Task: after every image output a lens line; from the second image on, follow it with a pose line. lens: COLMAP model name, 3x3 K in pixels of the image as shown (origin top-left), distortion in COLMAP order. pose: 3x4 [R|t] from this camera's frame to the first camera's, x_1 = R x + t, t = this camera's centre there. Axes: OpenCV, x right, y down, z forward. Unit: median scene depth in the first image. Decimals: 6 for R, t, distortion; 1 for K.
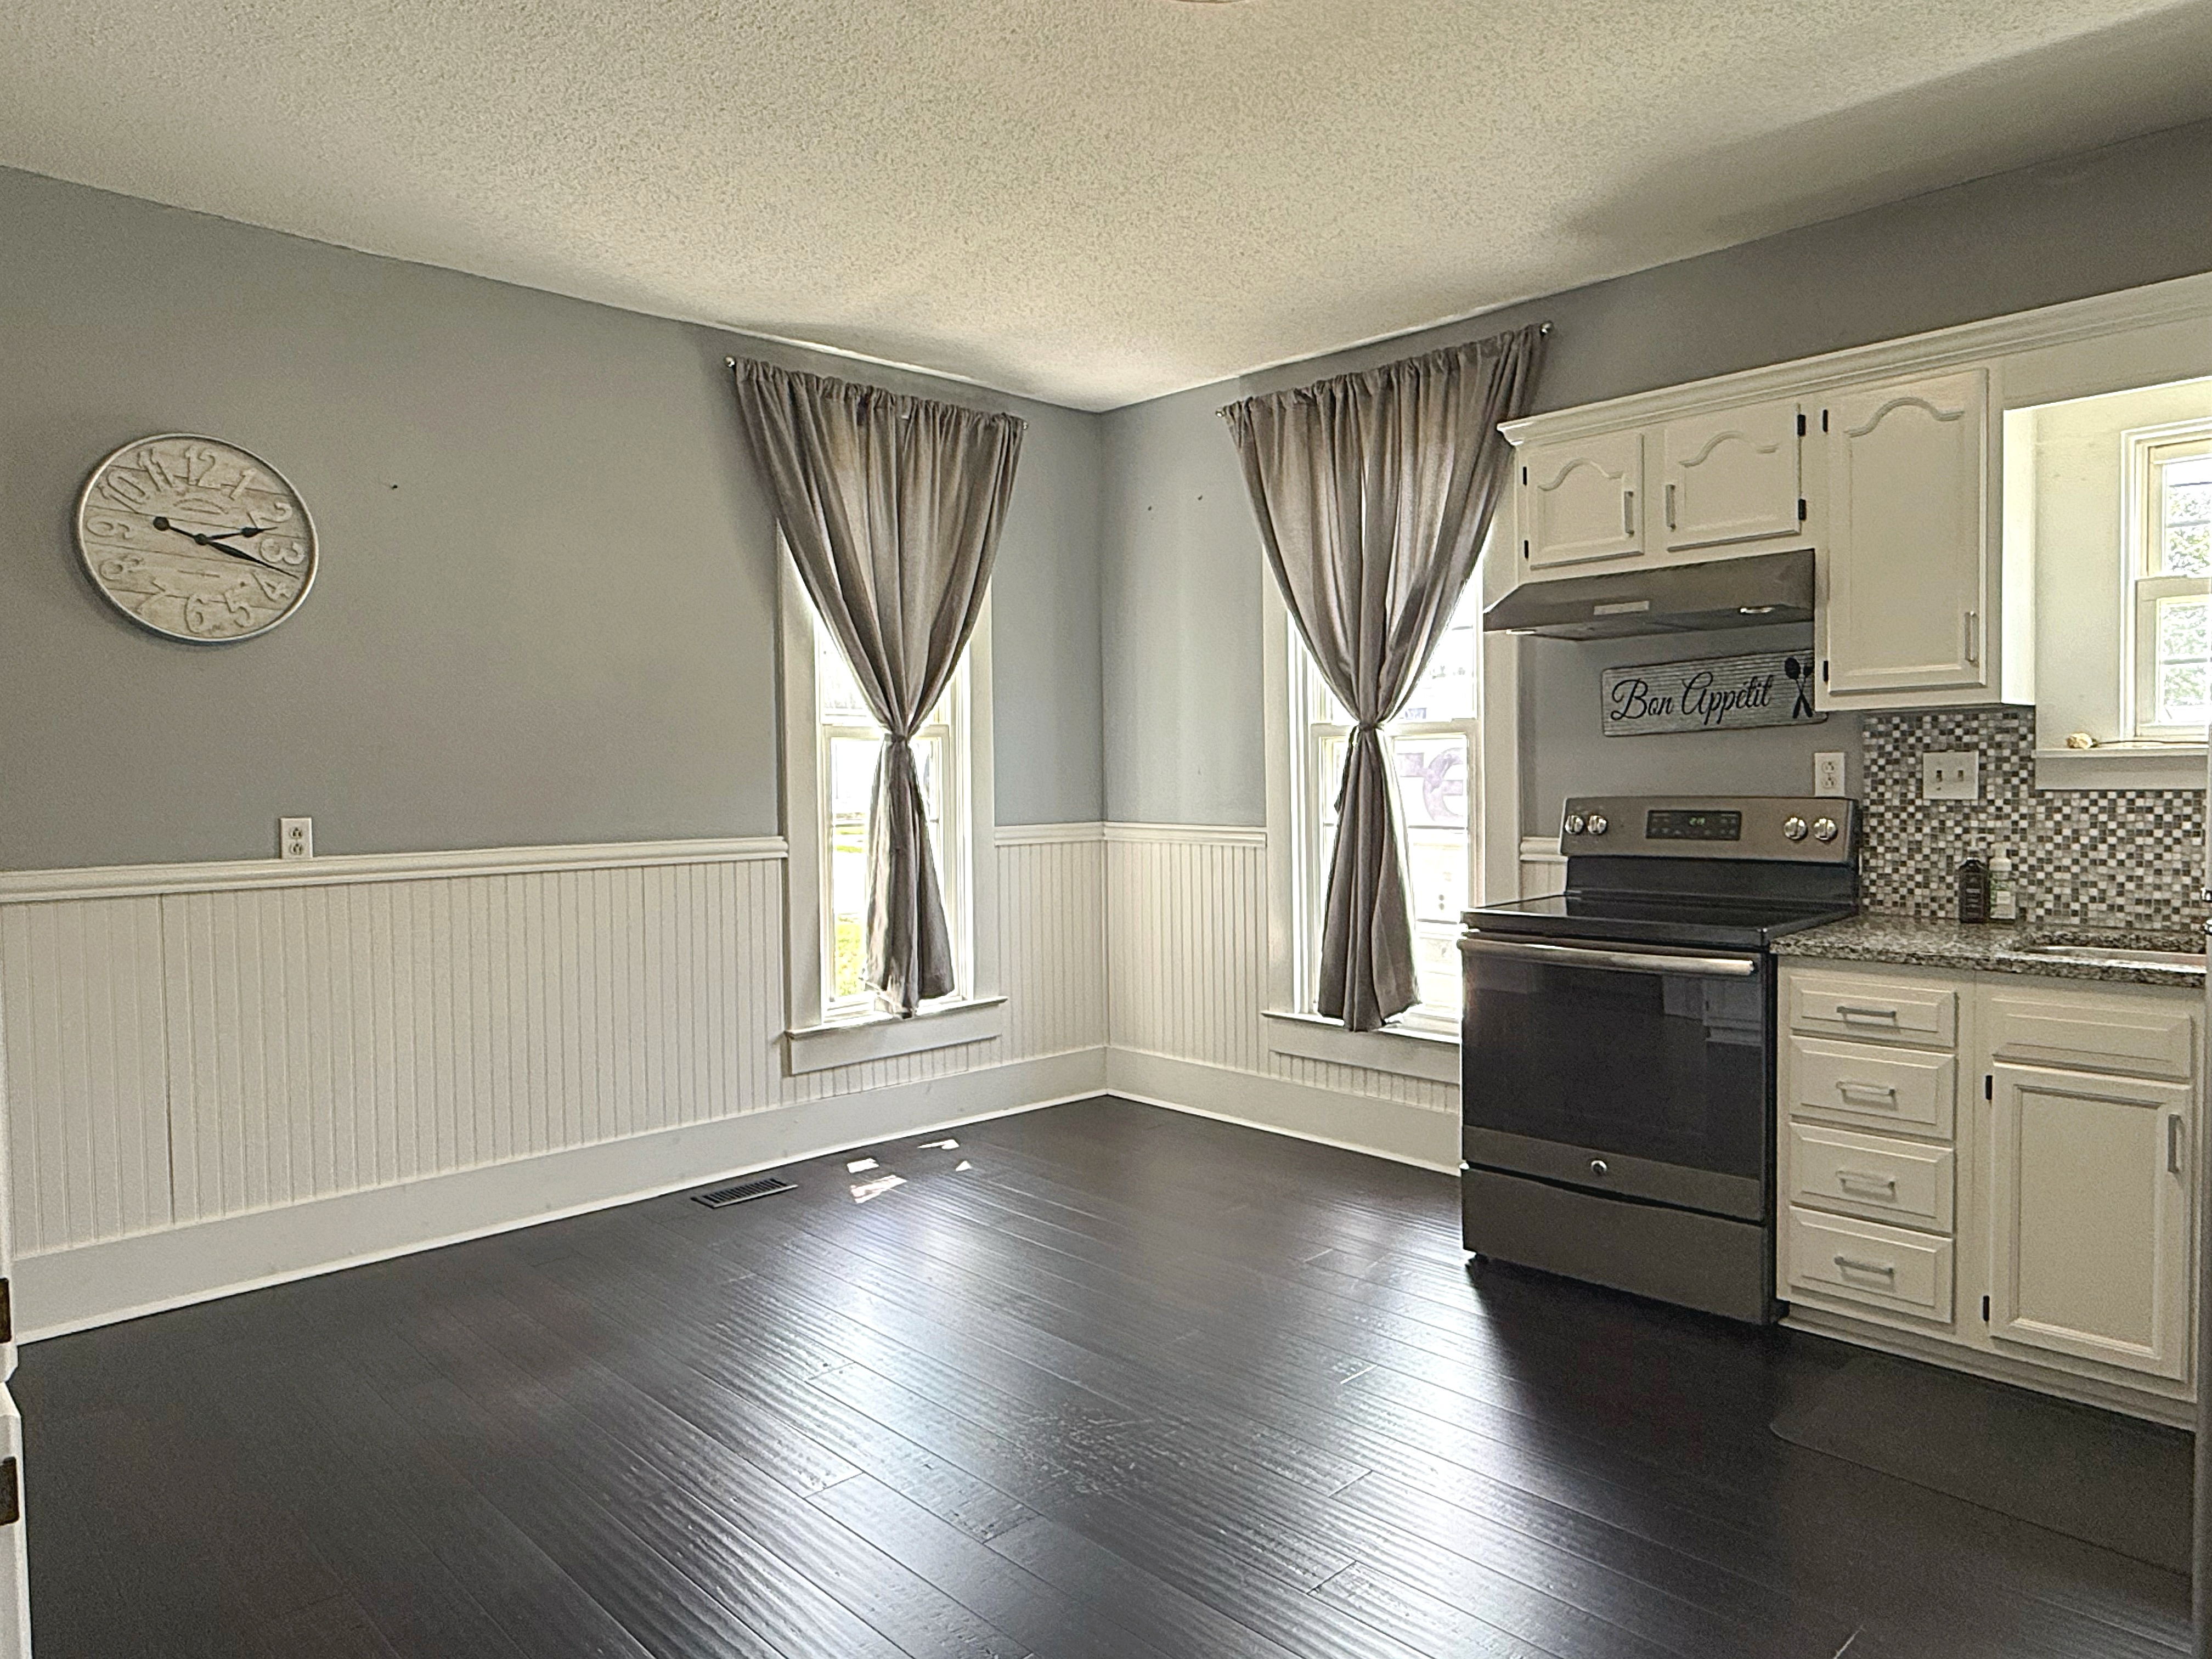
lens RADIAL K [[1446.1, 0, 1102.1], [0, 1446.1, 821.9], [0, 0, 1]] dist [-0.000775, 0.000519]
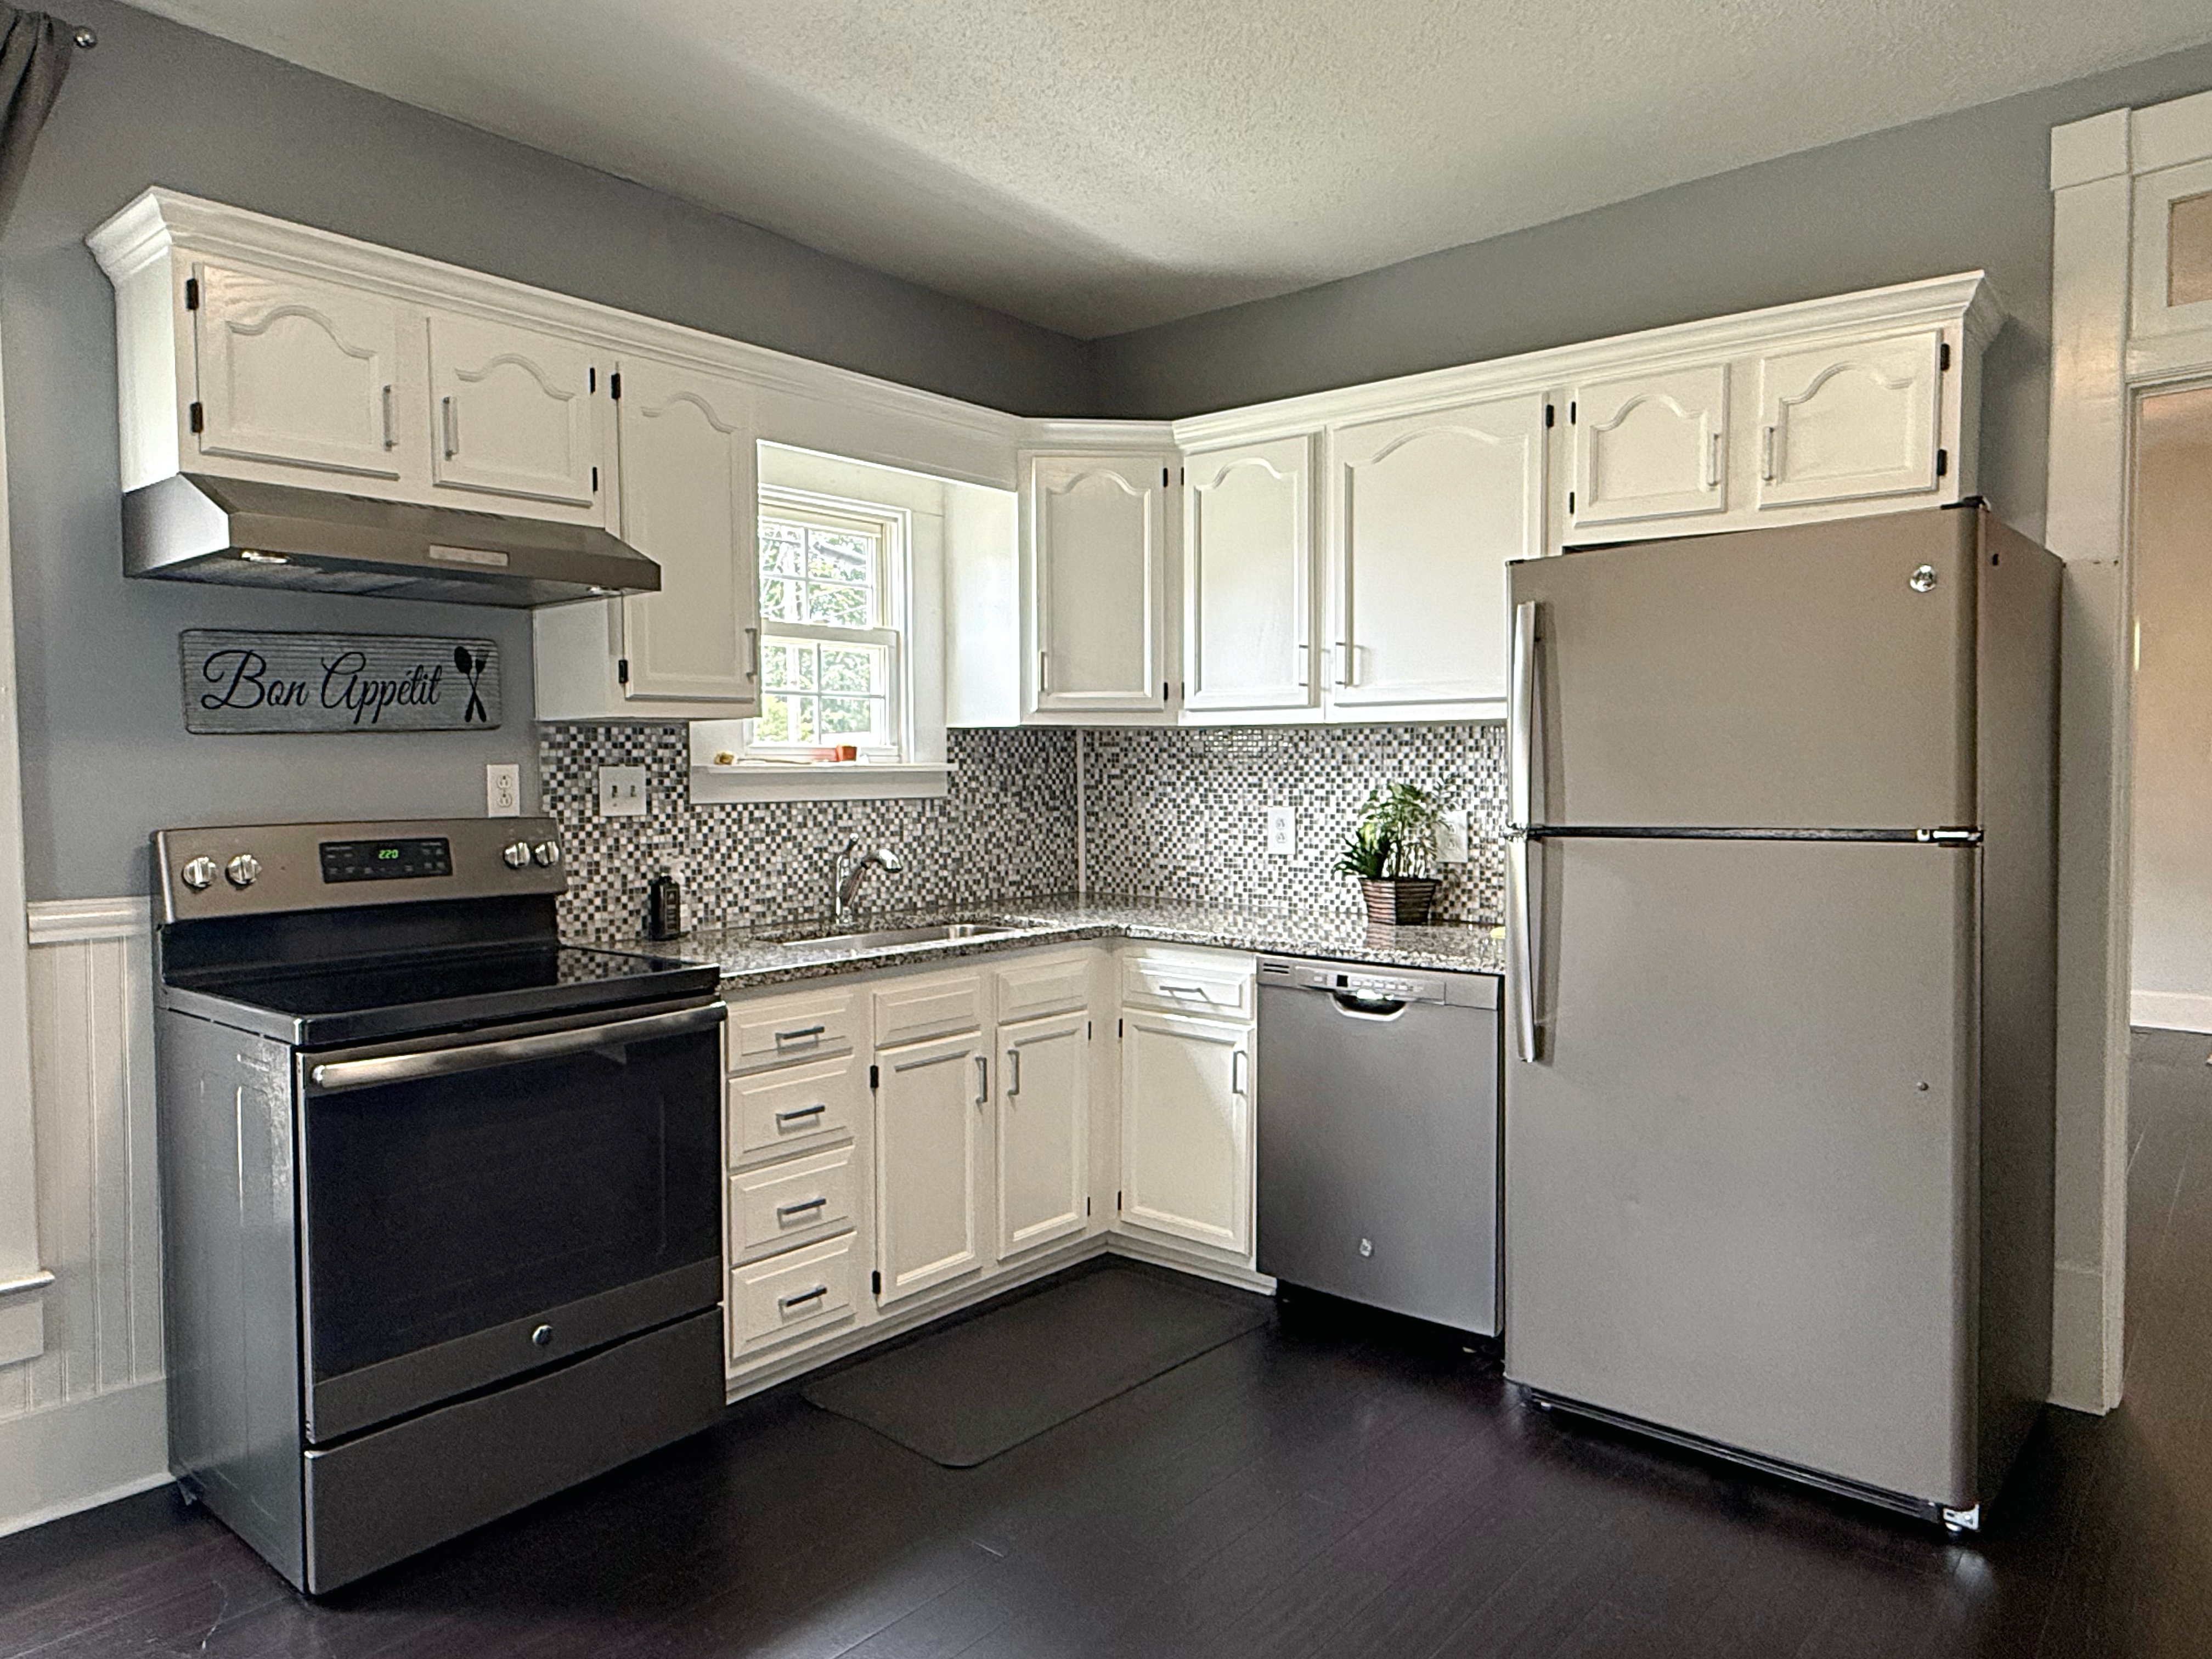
lens RADIAL K [[1428.7, 0, 1095.4], [0, 1428.7, 823.0], [0, 0, 1]] dist [-0.000457, 0.000498]
pose [[-0.110544, -0.021874, 0.993630, -0.389313], [0.042404, 0.998744, 0.026704, -0.022901], [-0.992966, 0.045086, -0.109478, 0.796706]]
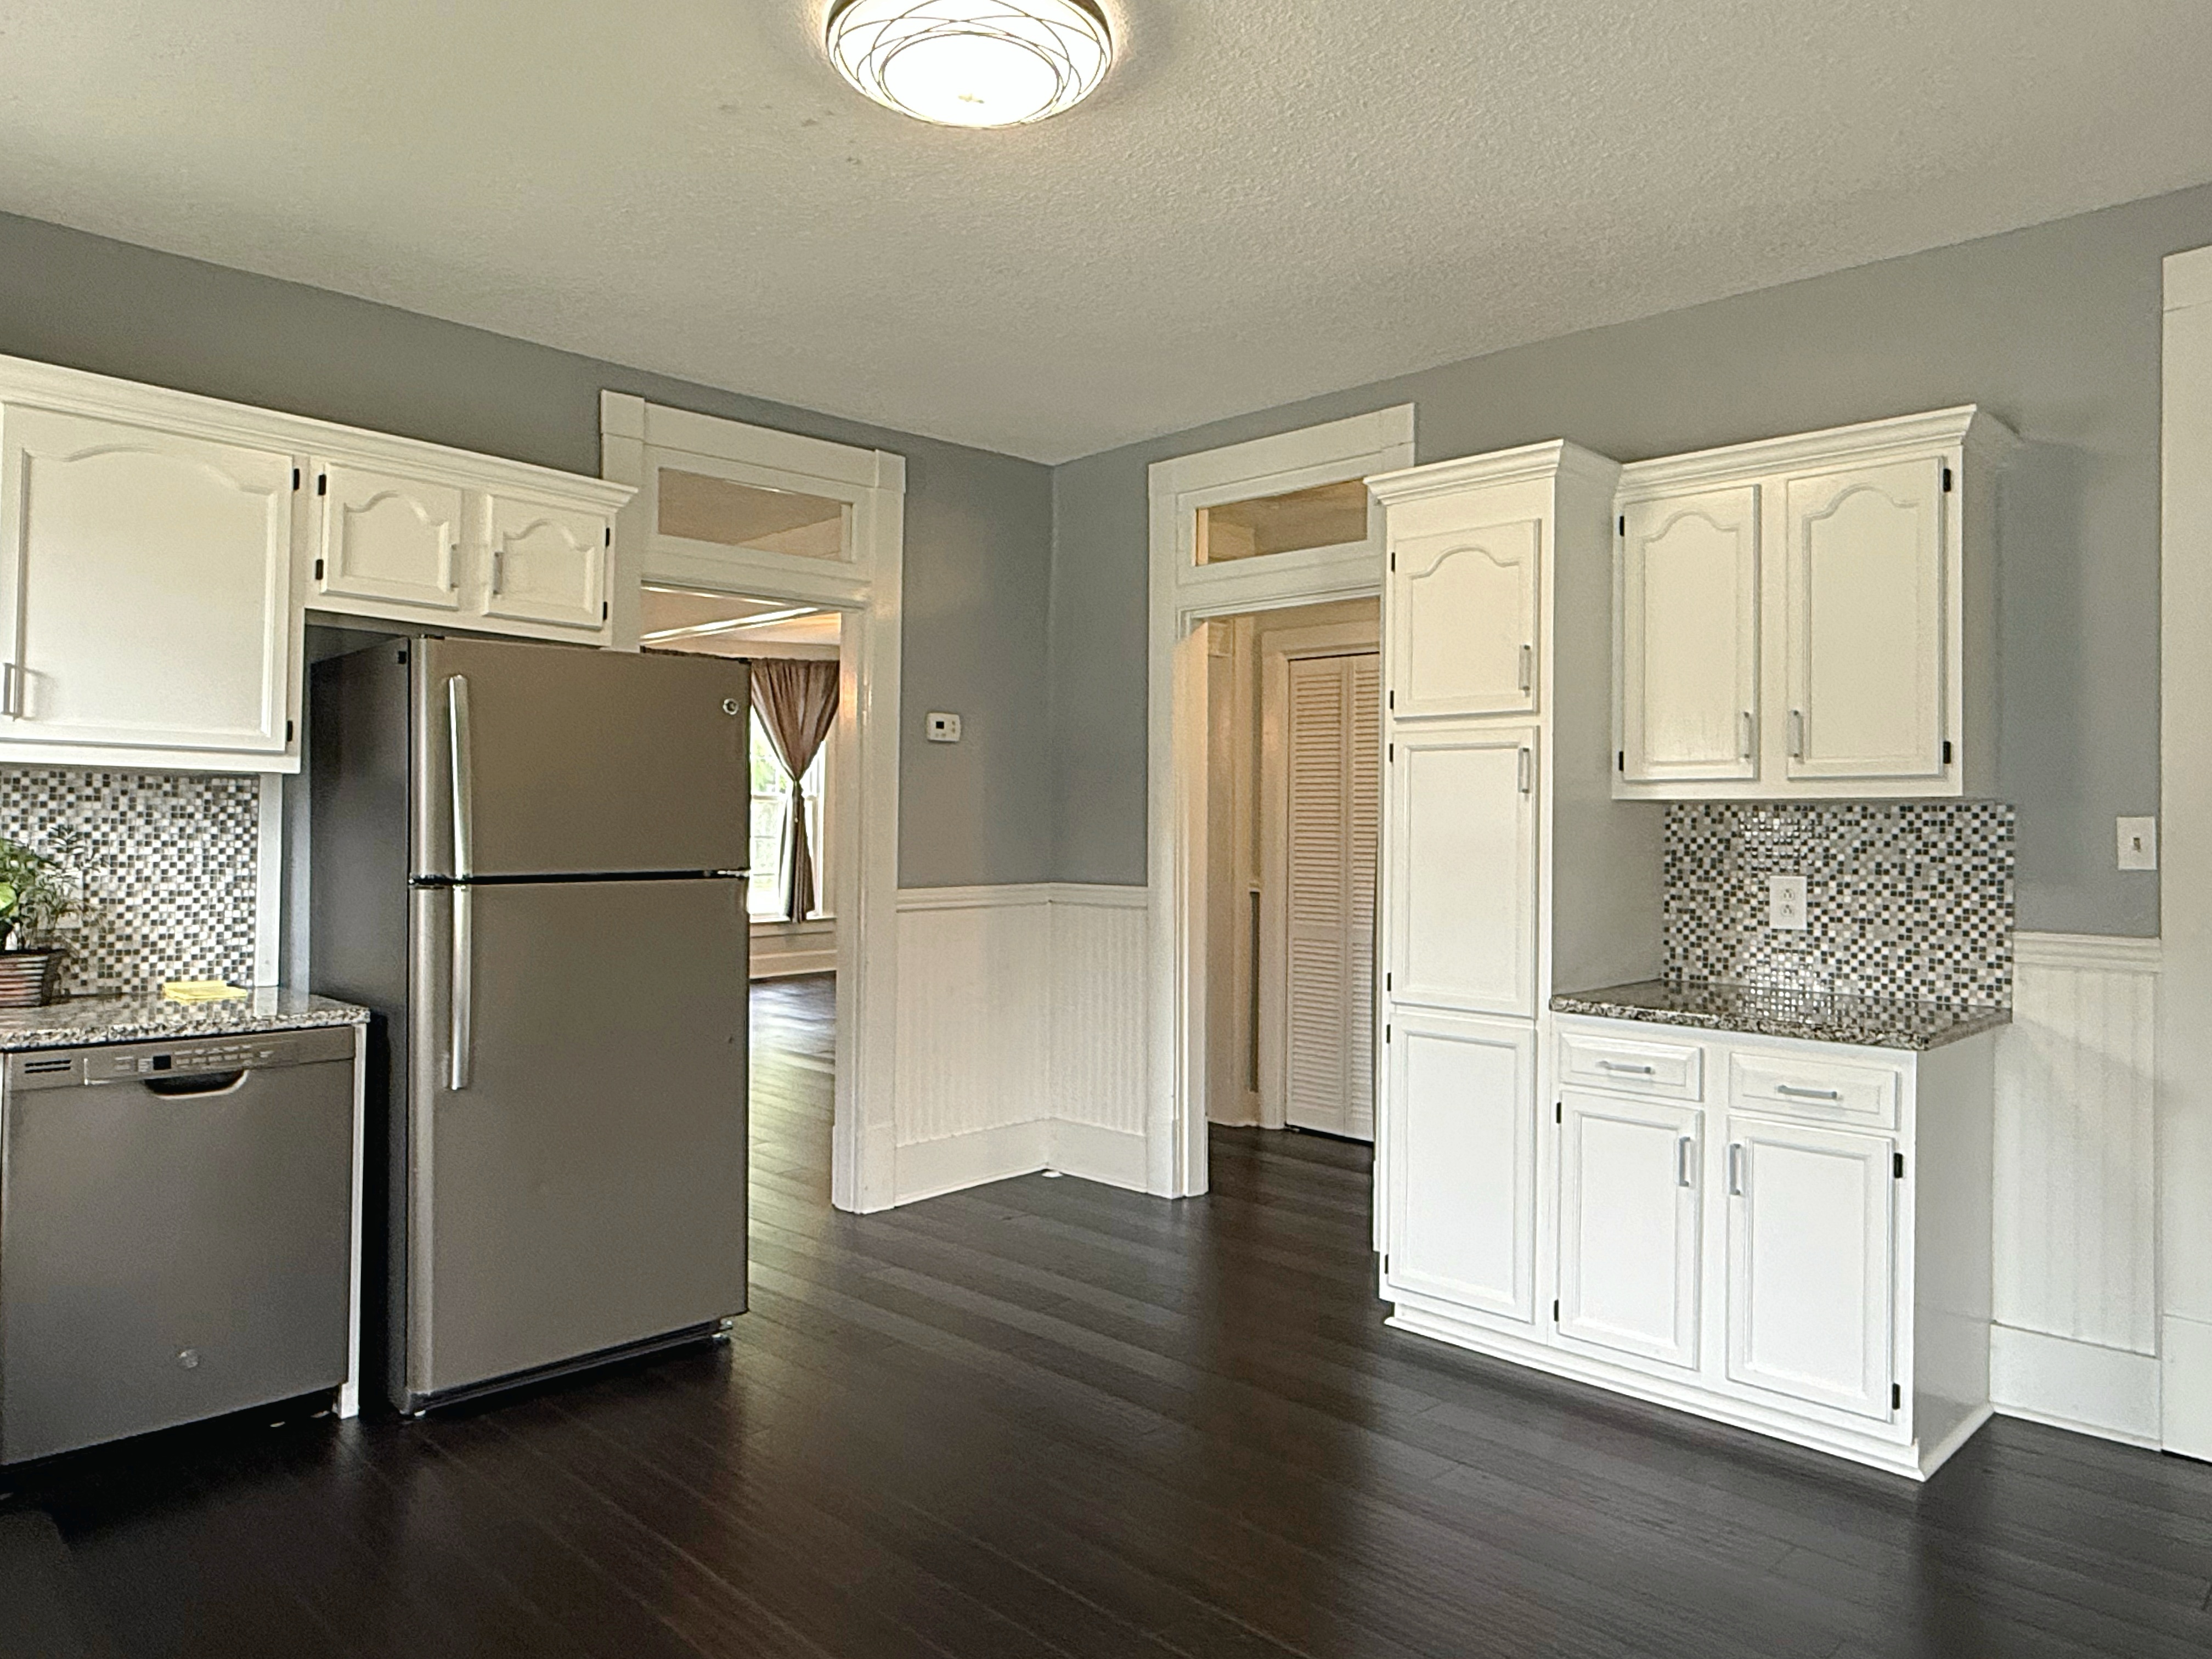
lens RADIAL K [[1446.1, 0, 1102.1], [0, 1446.1, 821.9], [0, 0, 1]] dist [-0.000775, 0.000519]
pose [[-0.998874, 0.001755, -0.047414, 0.022230], [0.000427, 0.999607, 0.028015, -0.048940], [0.047444, 0.027964, -0.998482, 1.388817]]
